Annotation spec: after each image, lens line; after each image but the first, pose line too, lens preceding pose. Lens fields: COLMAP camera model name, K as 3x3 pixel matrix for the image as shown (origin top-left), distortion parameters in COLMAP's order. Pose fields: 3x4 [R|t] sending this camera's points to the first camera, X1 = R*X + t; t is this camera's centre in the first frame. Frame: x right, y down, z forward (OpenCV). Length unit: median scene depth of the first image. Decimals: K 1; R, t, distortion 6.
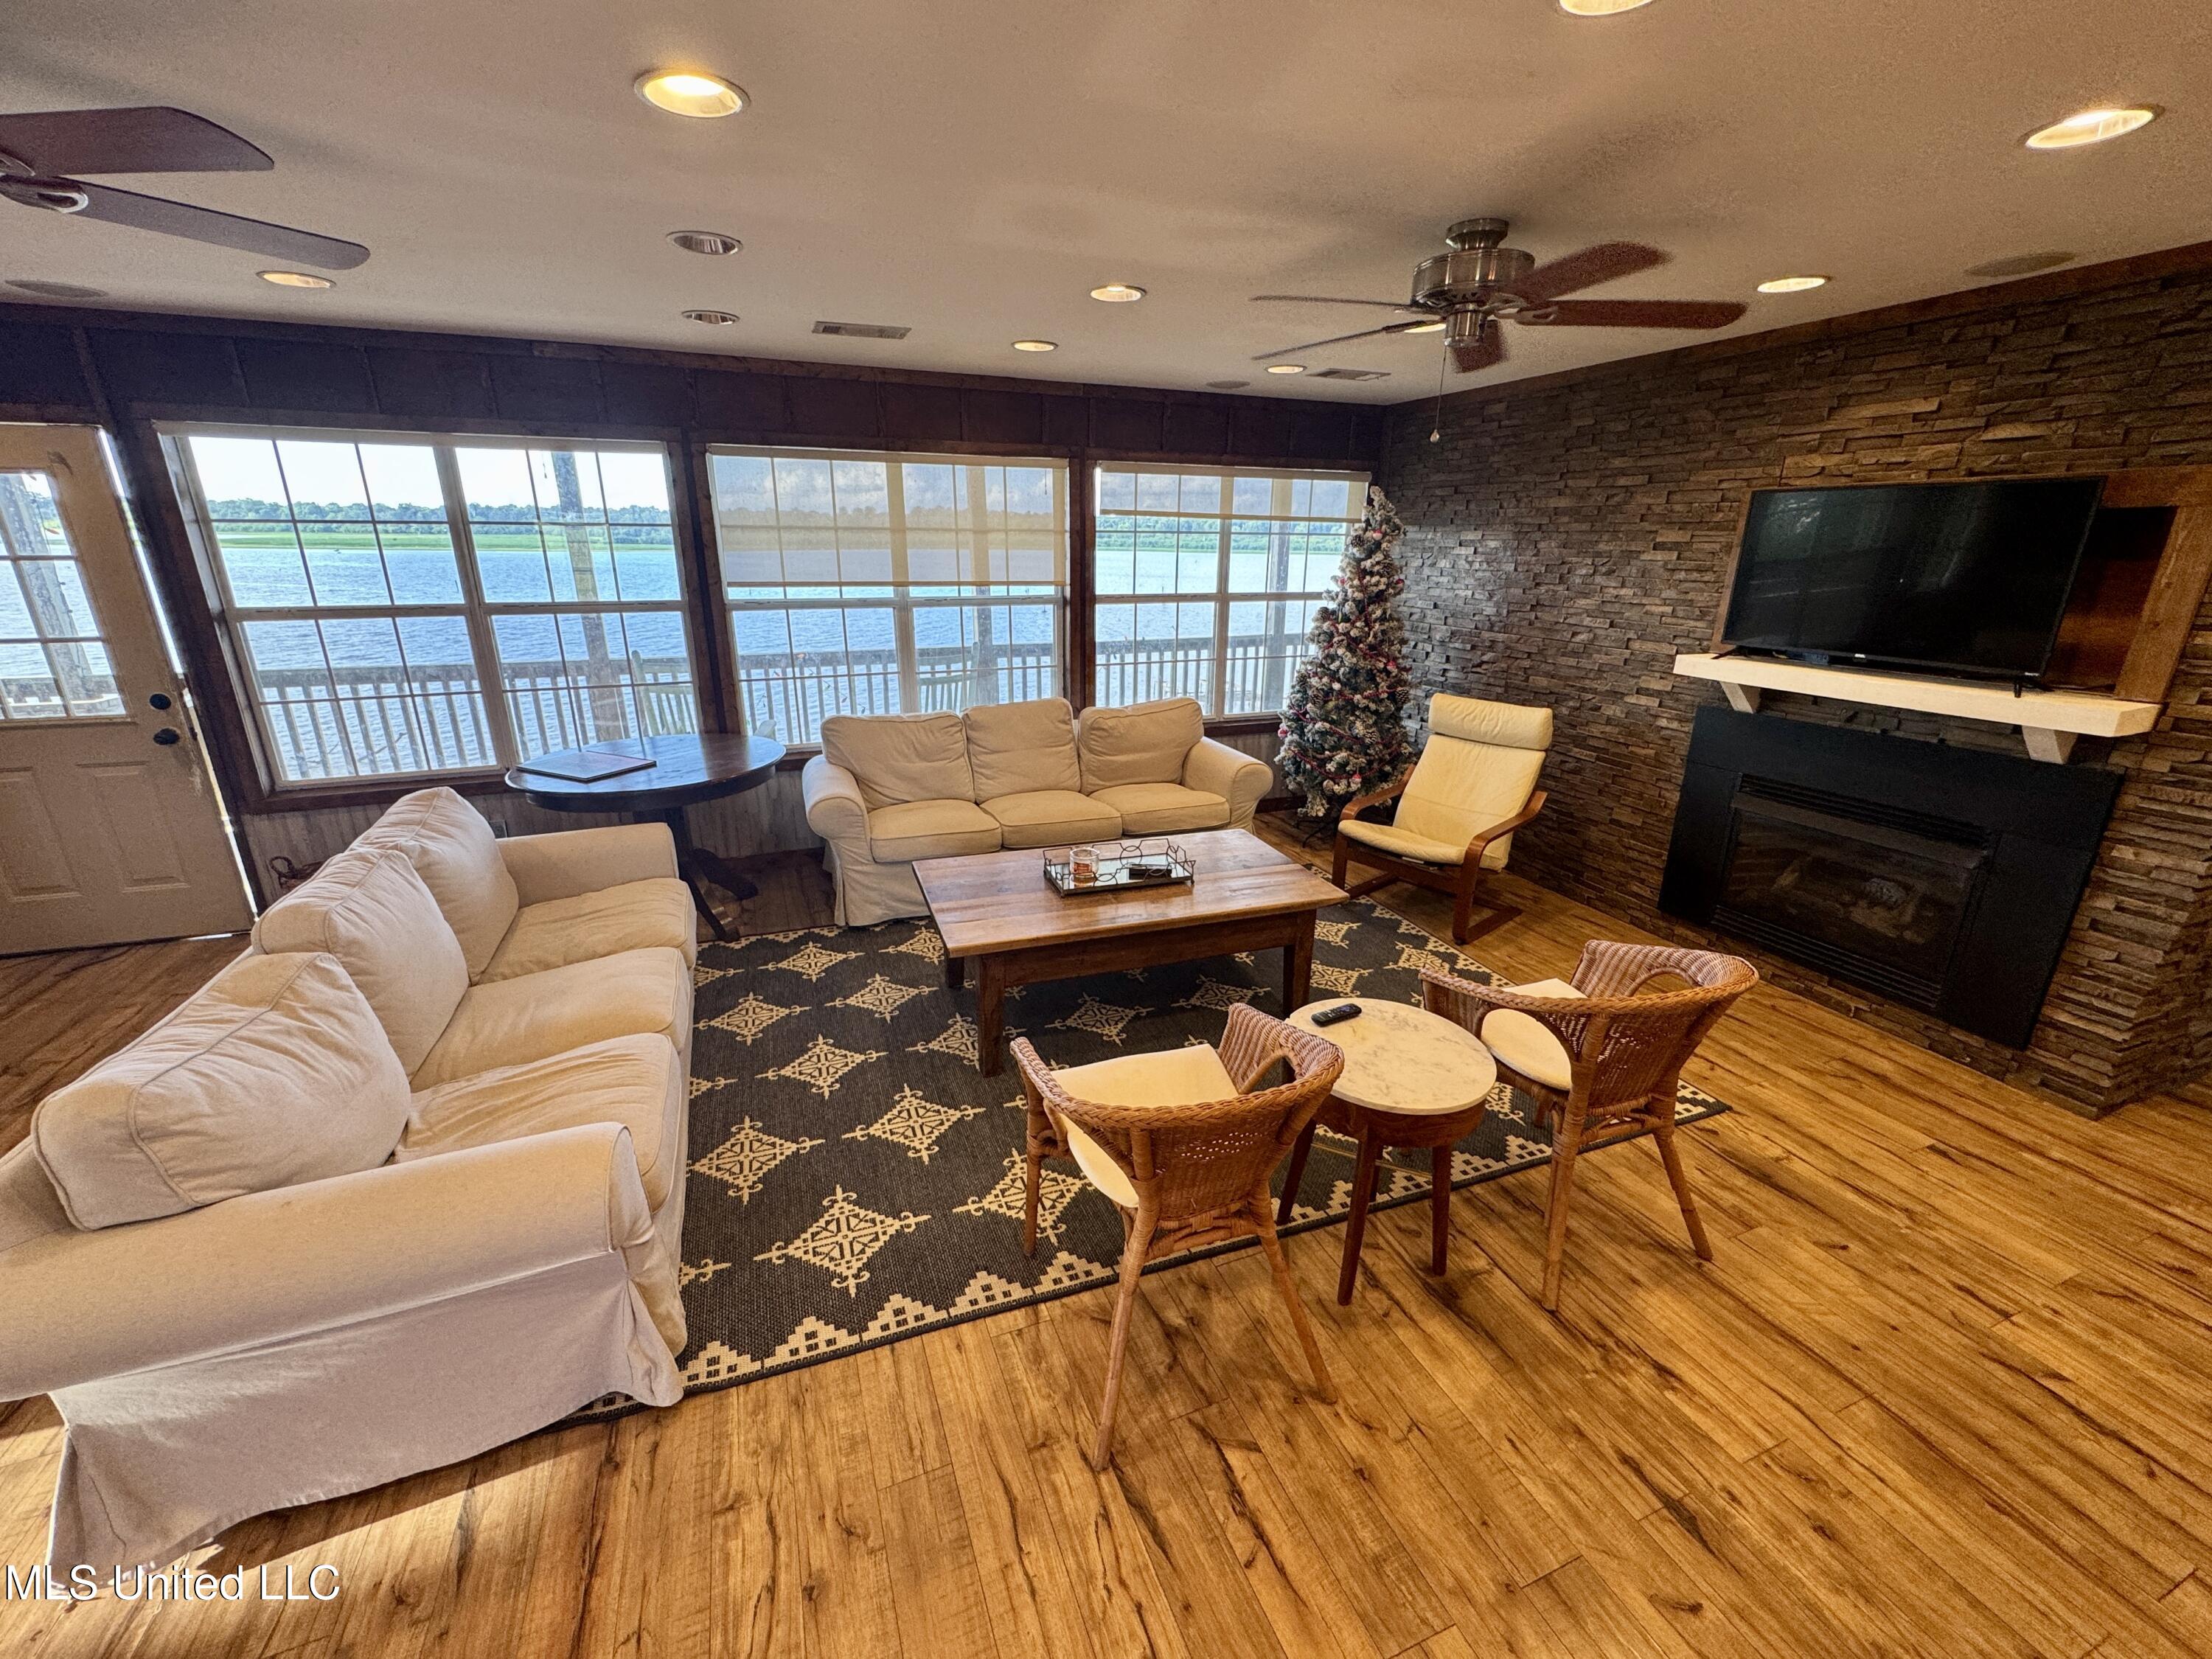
lens RADIAL K [[880.0, 0, 1095.1], [0, 880.0, 827.6], [0, 0, 1]] dist [-0.001509, 0.000220]
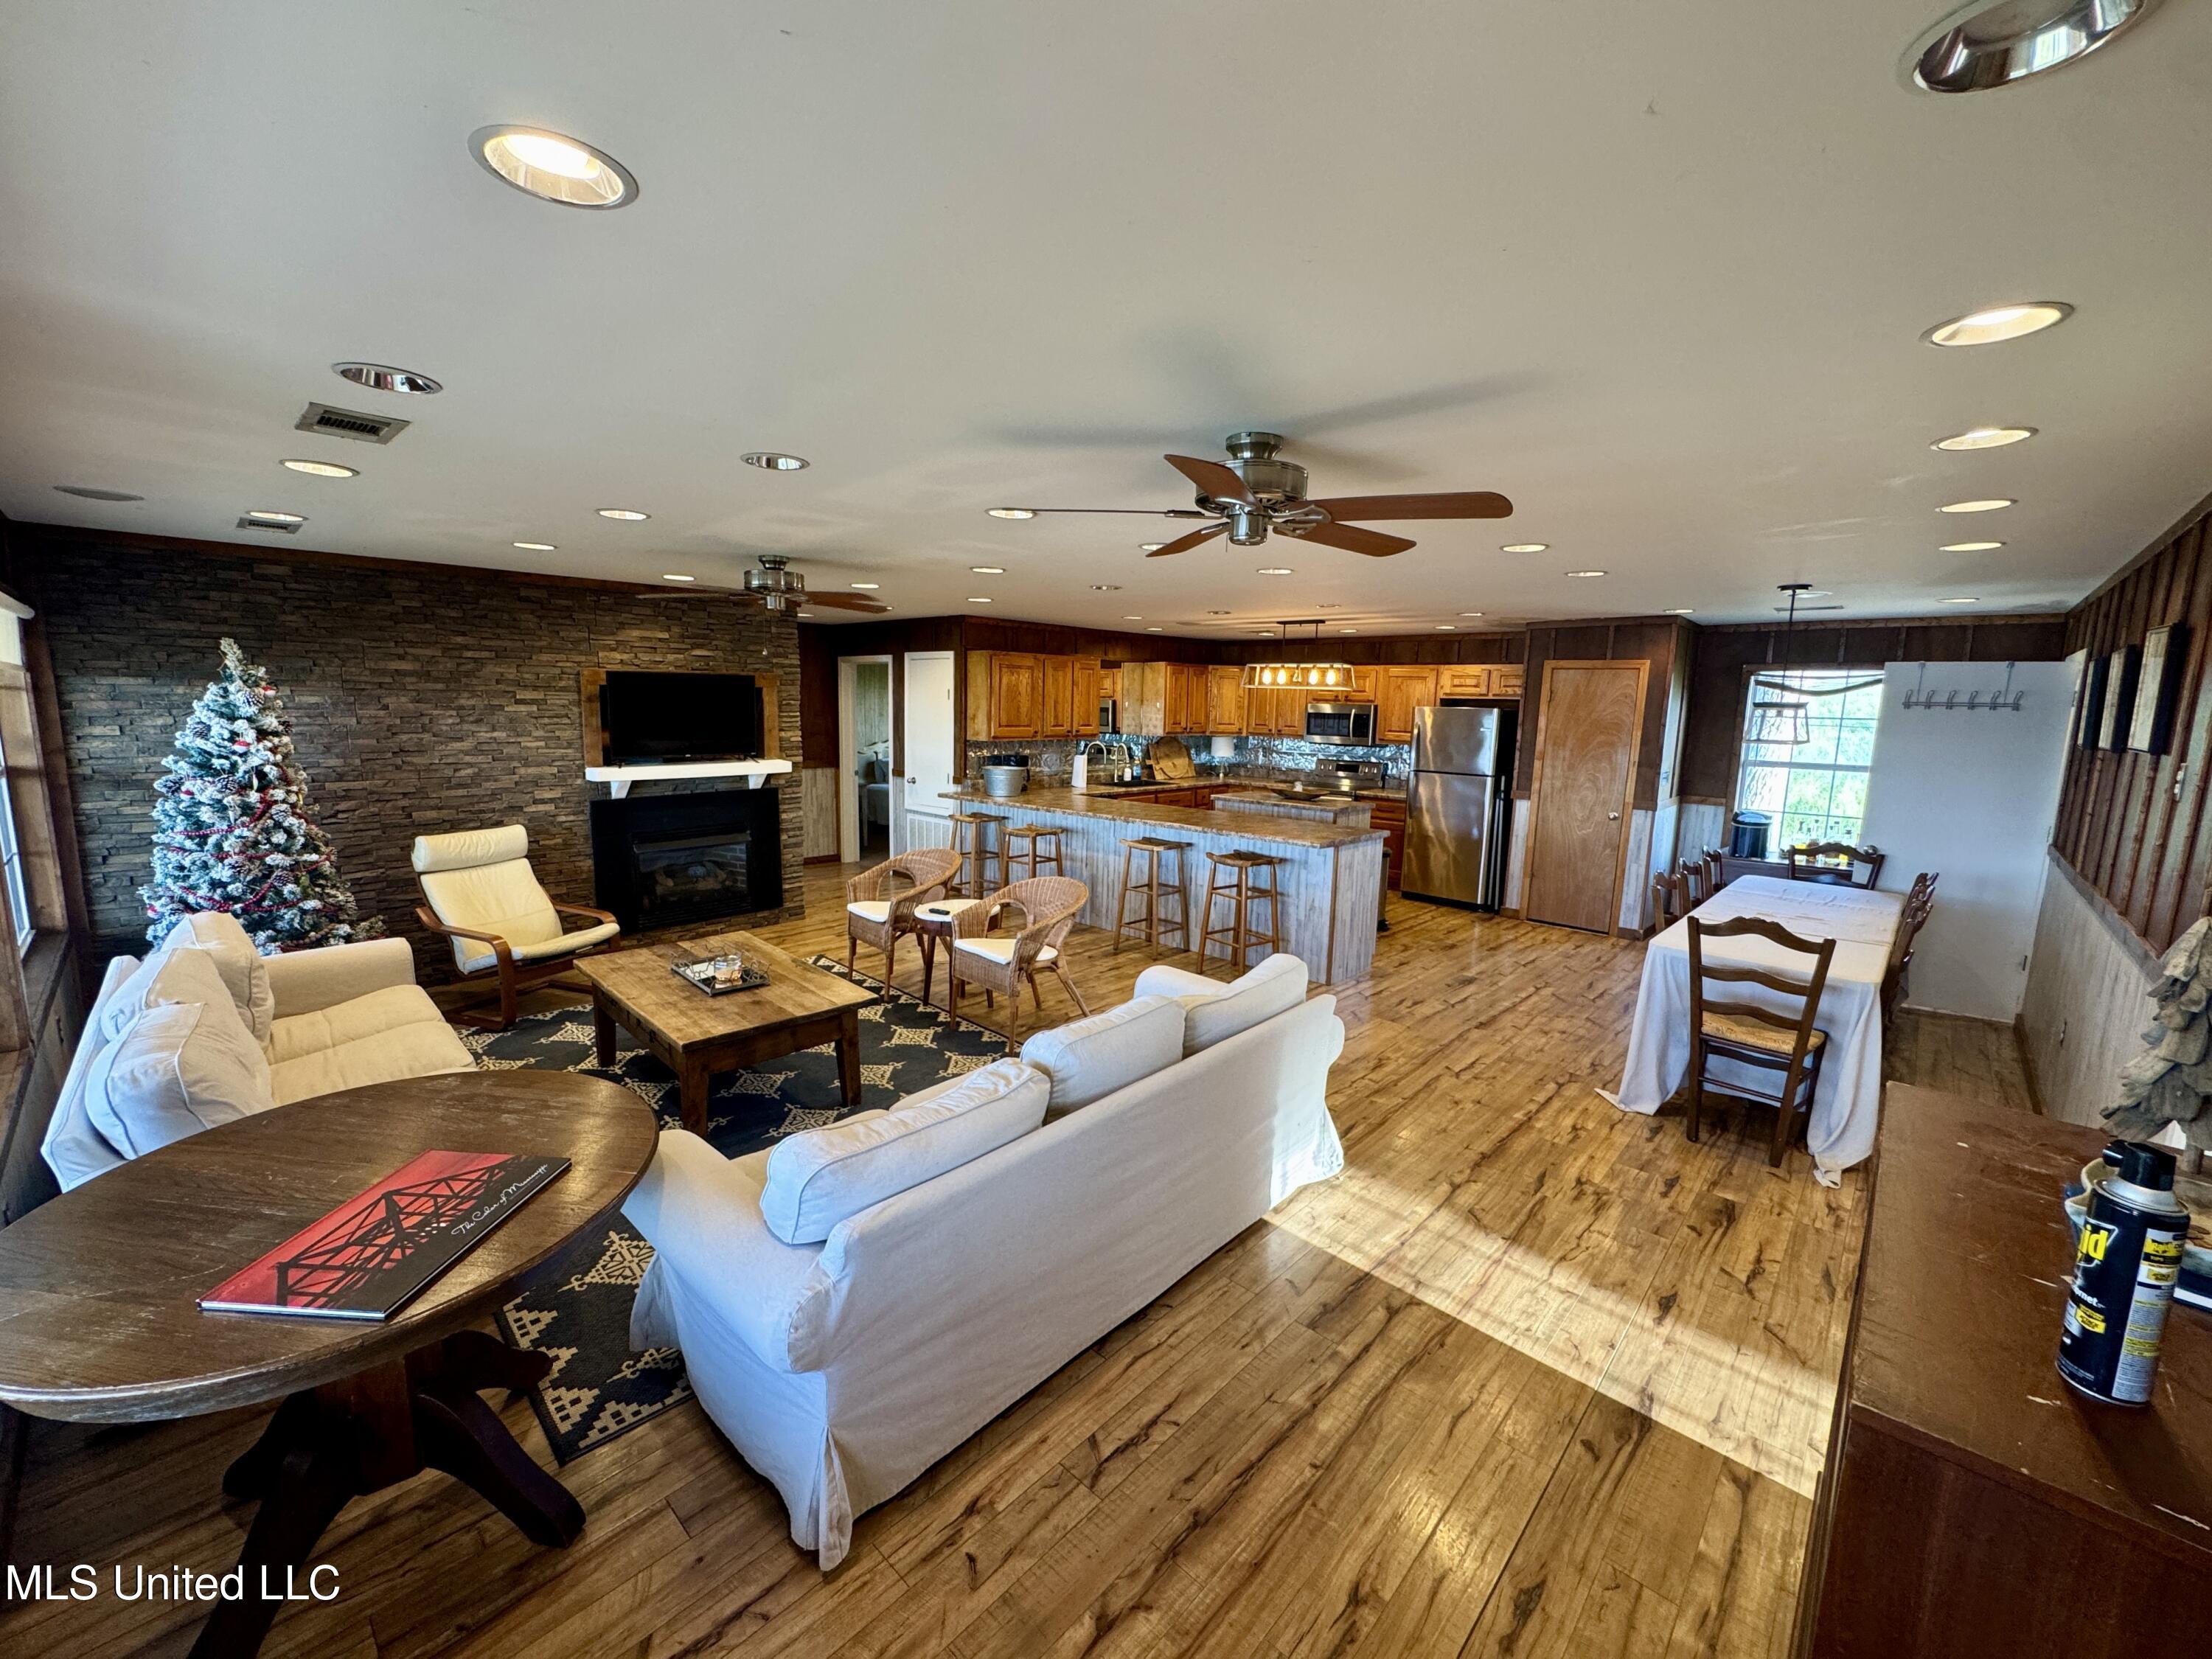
lens RADIAL K [[880.0, 0, 1102.7], [0, 880.0, 826.9], [0, 0, 1]] dist [-0.001509, 0.000220]
pose [[-0.423446, -0.142986, 0.894566, -1.032383], [0.264215, 0.925042, 0.272924, -0.266975], [-0.866536, 0.351926, -0.353927, 0.745966]]
